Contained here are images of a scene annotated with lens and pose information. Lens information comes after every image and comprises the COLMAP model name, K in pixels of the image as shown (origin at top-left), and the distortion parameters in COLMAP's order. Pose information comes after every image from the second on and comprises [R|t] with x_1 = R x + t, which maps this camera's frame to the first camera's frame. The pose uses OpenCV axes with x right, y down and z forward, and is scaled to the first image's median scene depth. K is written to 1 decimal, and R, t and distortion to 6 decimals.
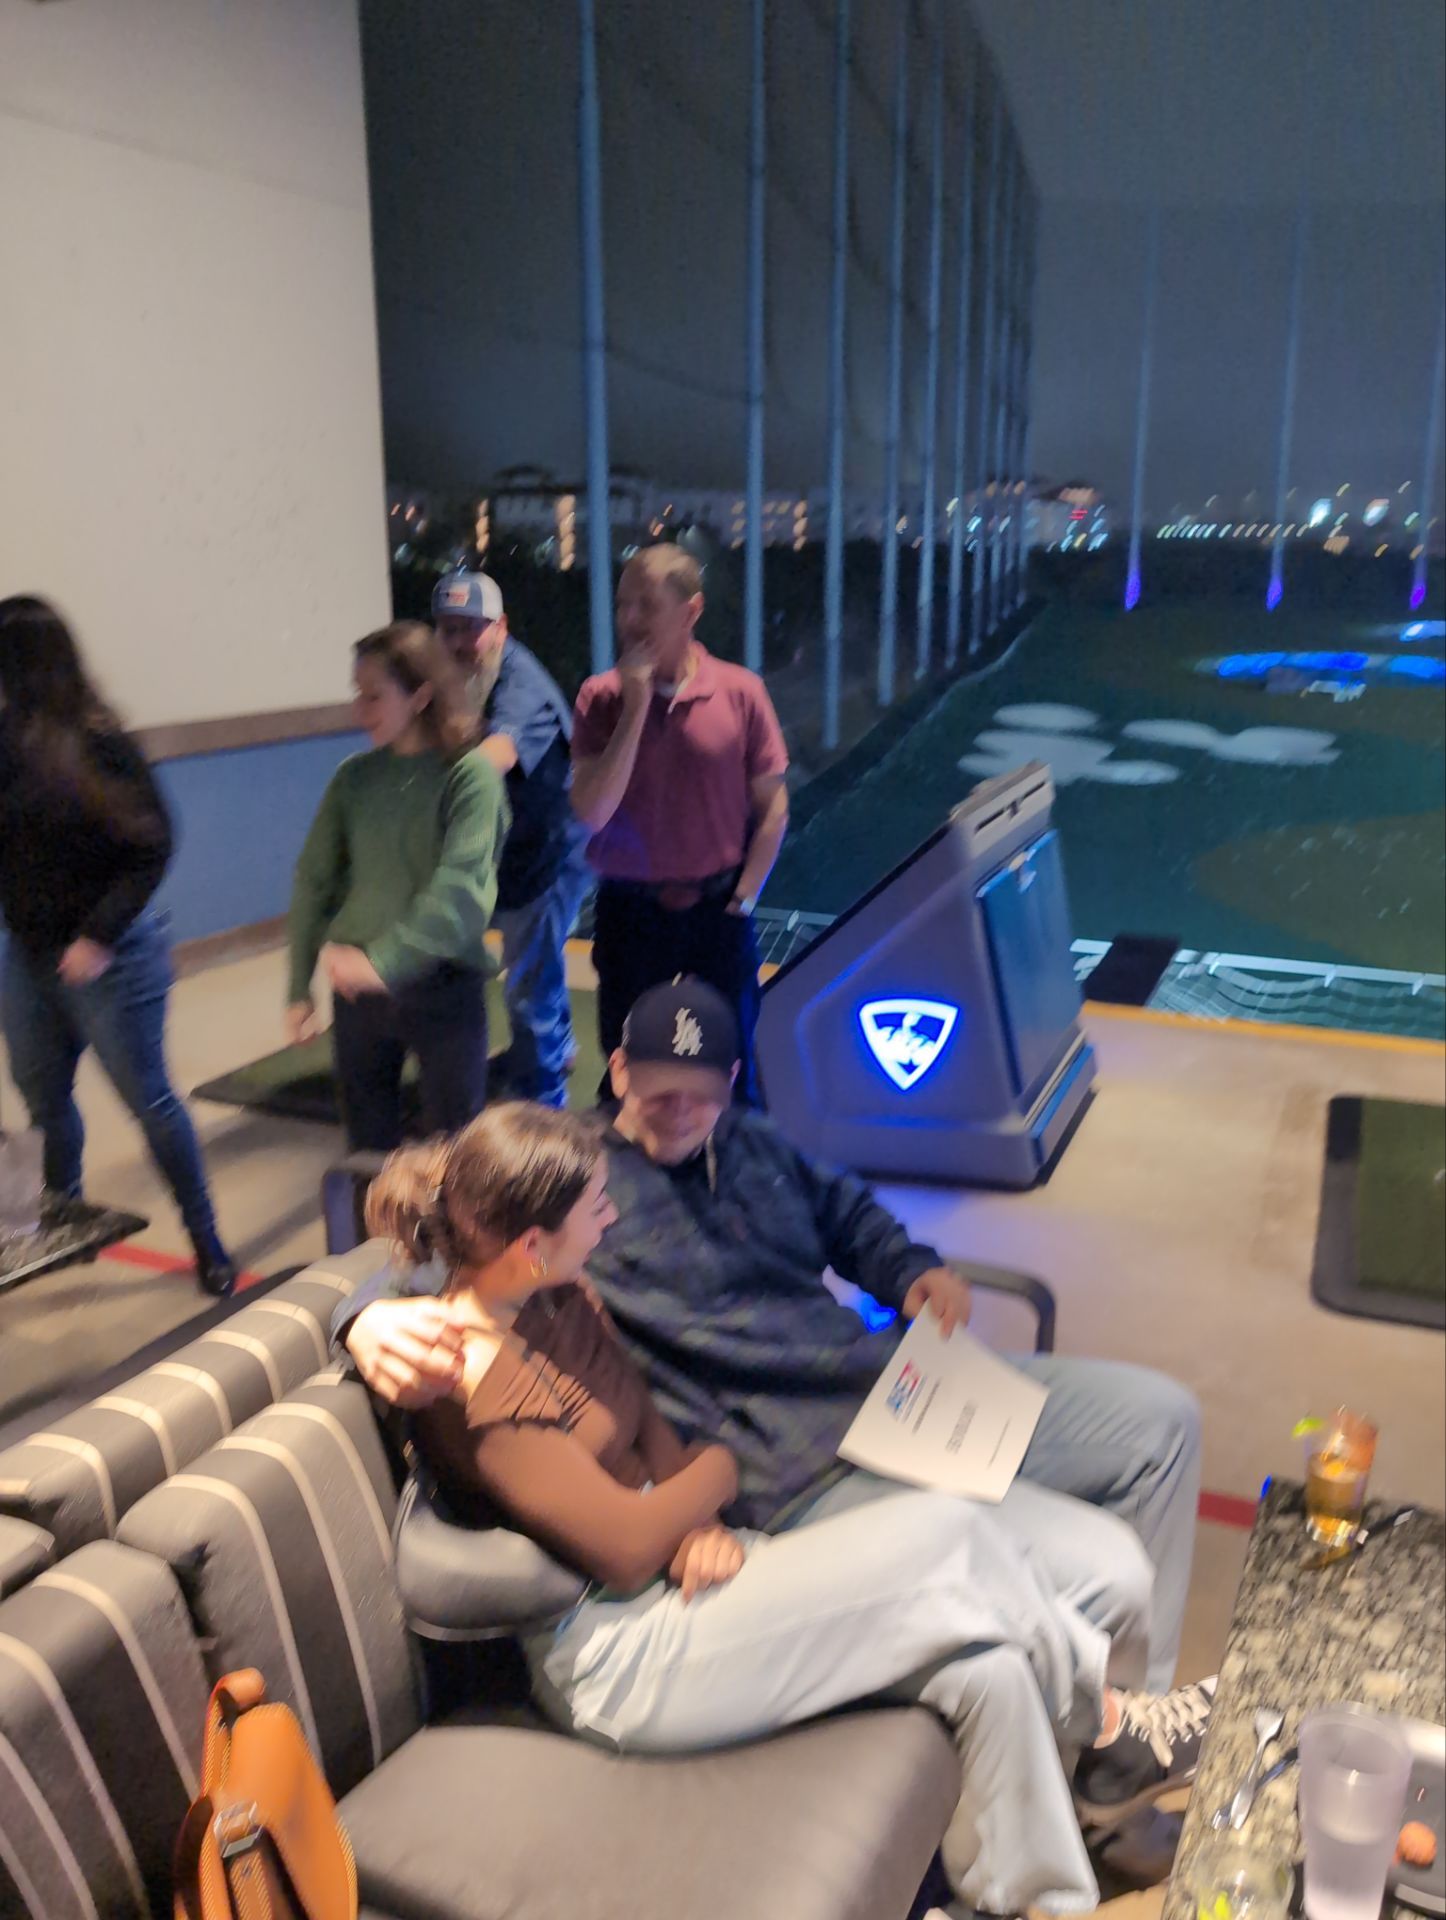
lens RADIAL K [[1609.6, 0, 751.8], [0, 1609.6, 954.4], [0, 0, 1]] dist [0.010936, -0.019278]
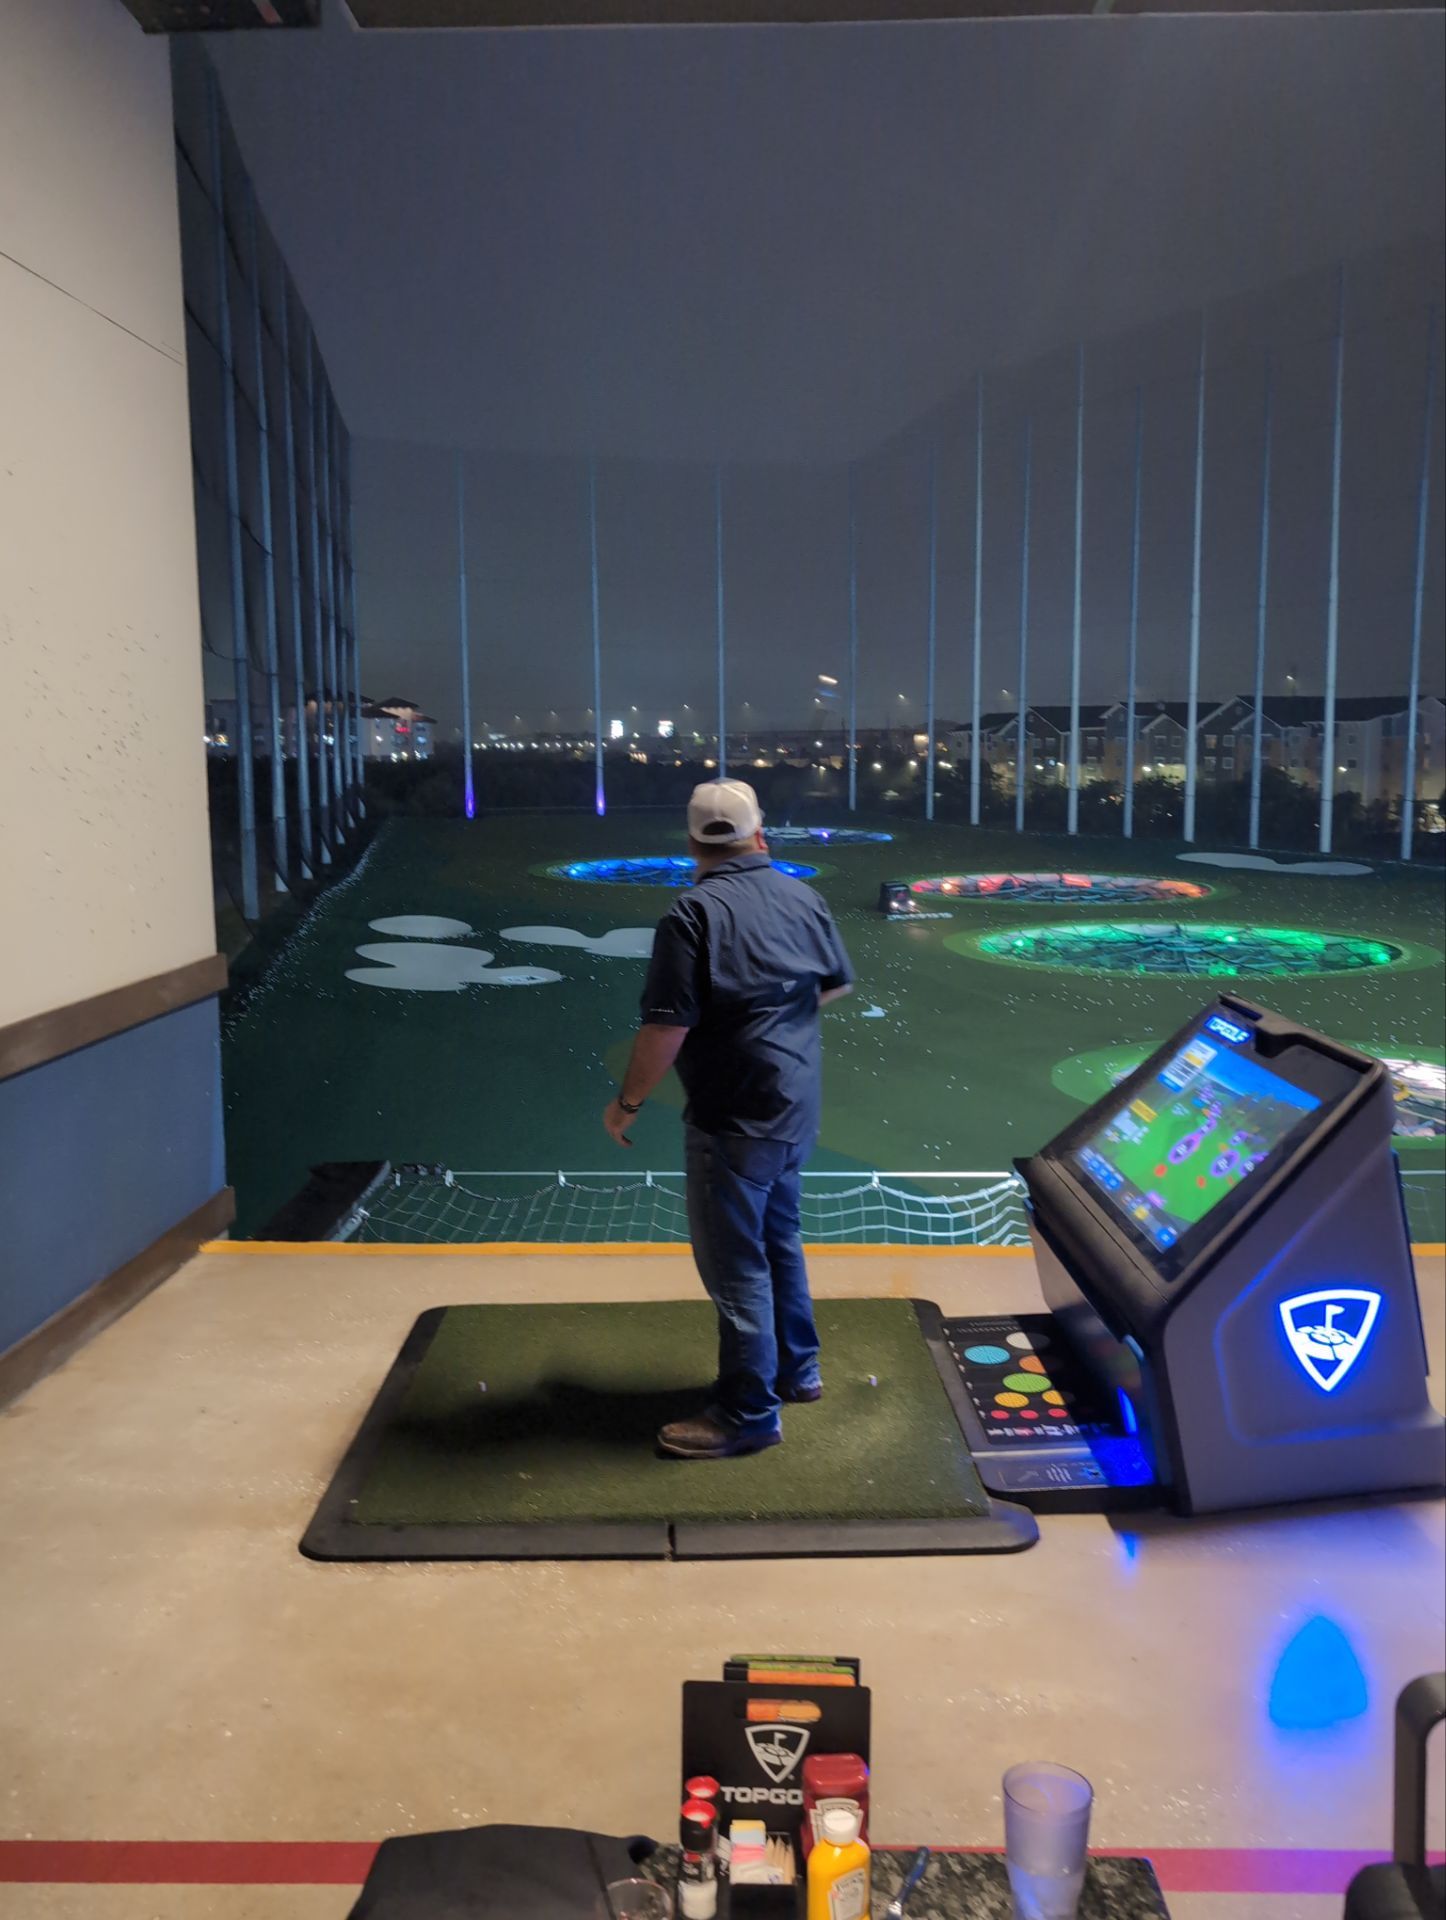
lens RADIAL K [[1609.6, 0, 786.4], [0, 1609.6, 973.3], [0, 0, 1]] dist [0.010936, -0.019278]
pose [[0.920017, -0.059224, 0.387378, -0.488203], [0.103604, 0.990101, -0.094688, -0.085683], [-0.377935, 0.127249, 0.917046, 0.293726]]
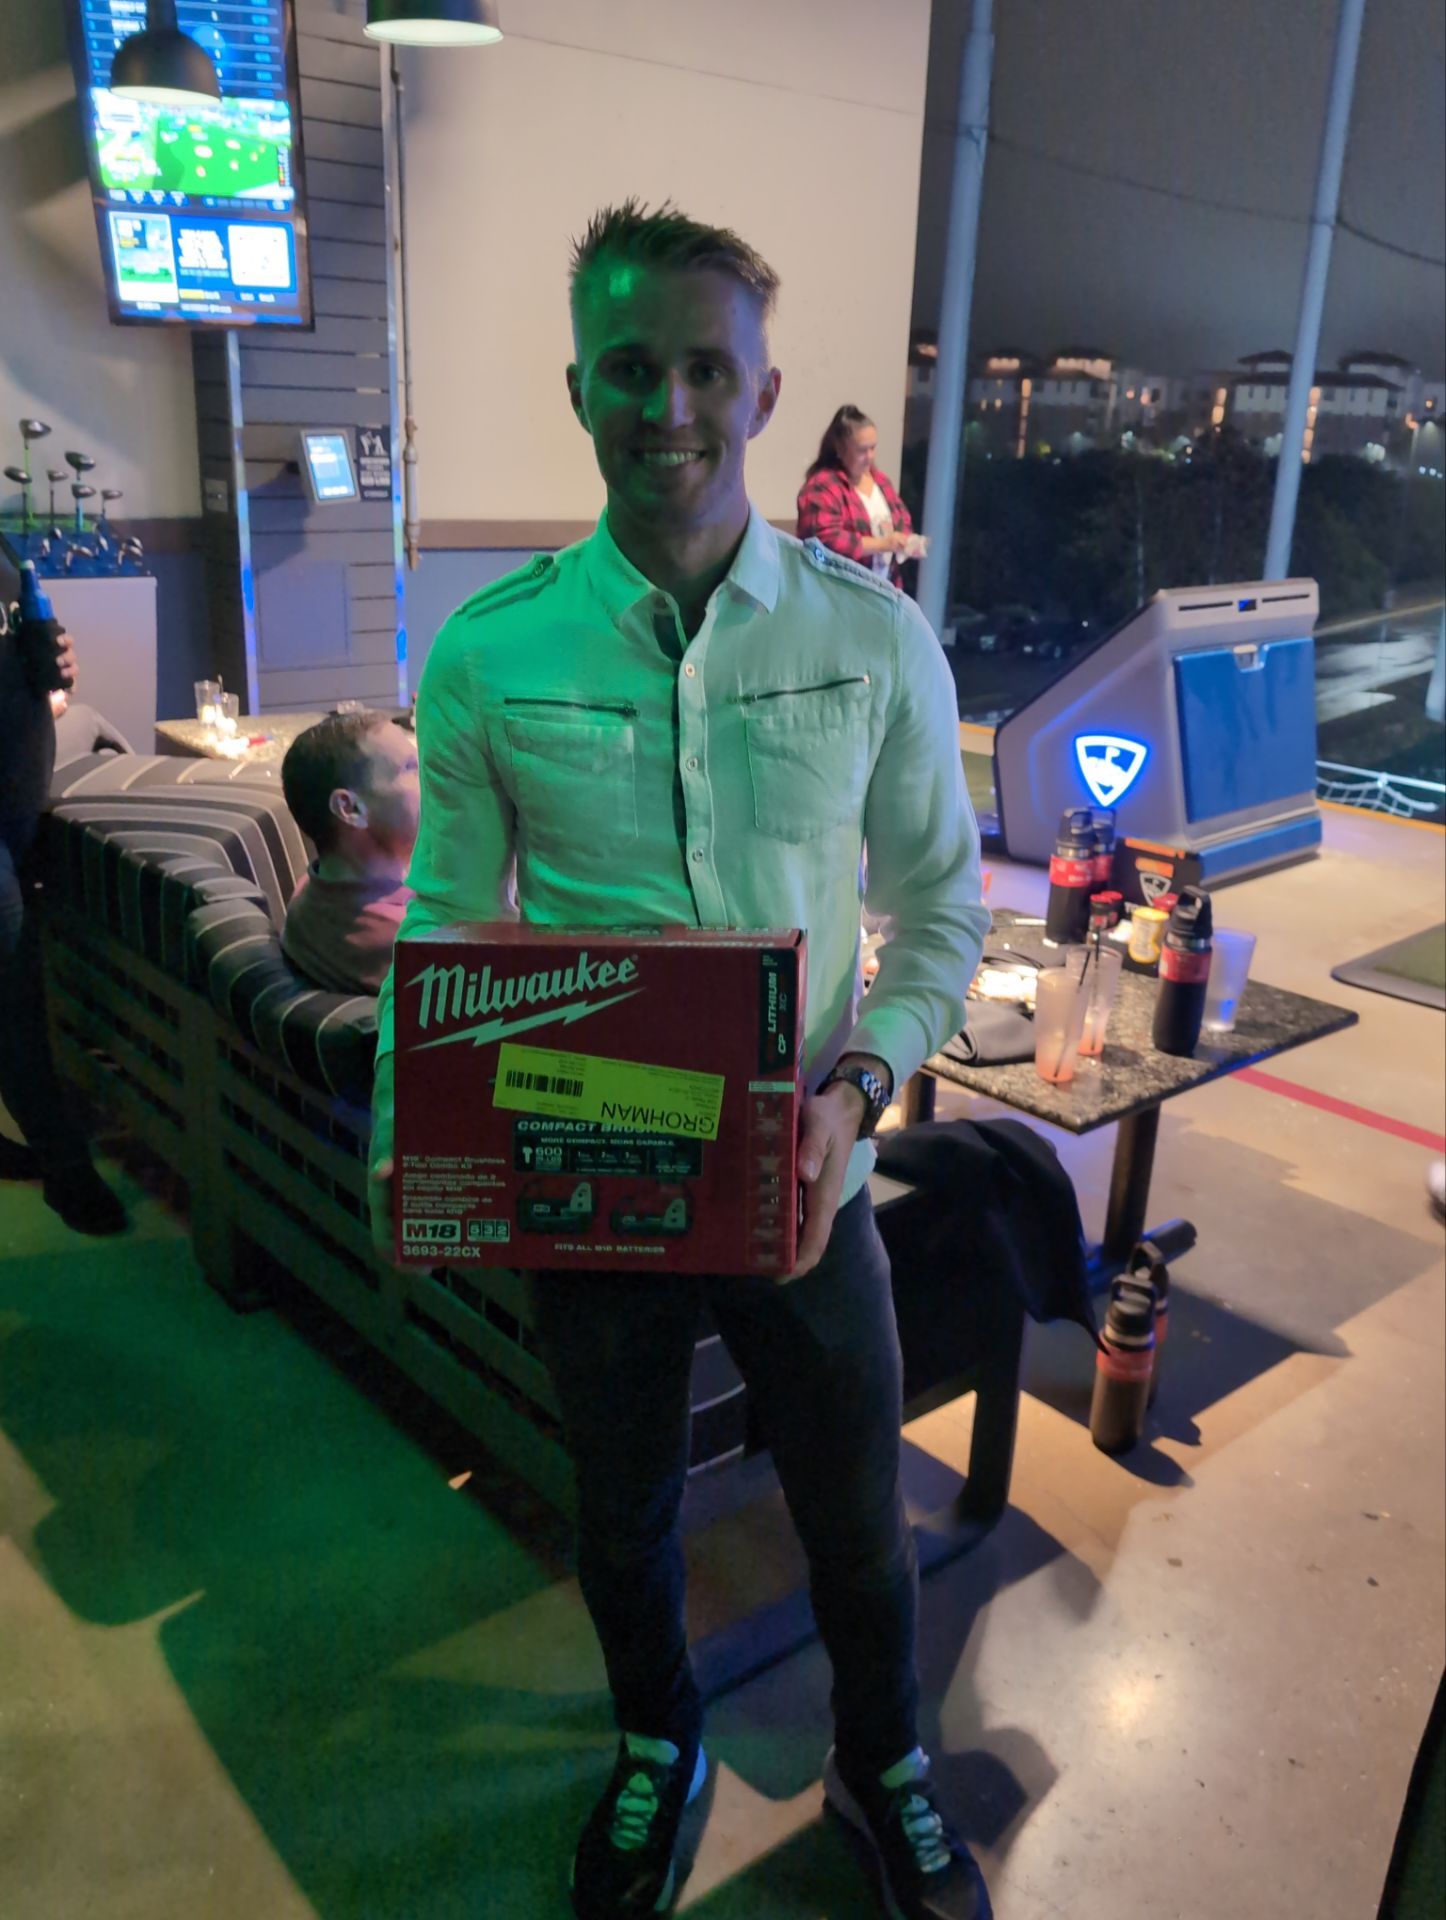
lens RADIAL K [[1609.6, 0, 731.3], [0, 1609.6, 949.5], [0, 0, 1]] dist [0.010936, -0.019278]
pose [[0.903708, 0.168084, -0.393775, 0.361882], [-0.143102, 0.985404, 0.092204, 0.122006], [0.403526, -0.026975, 0.914571, -0.343078]]
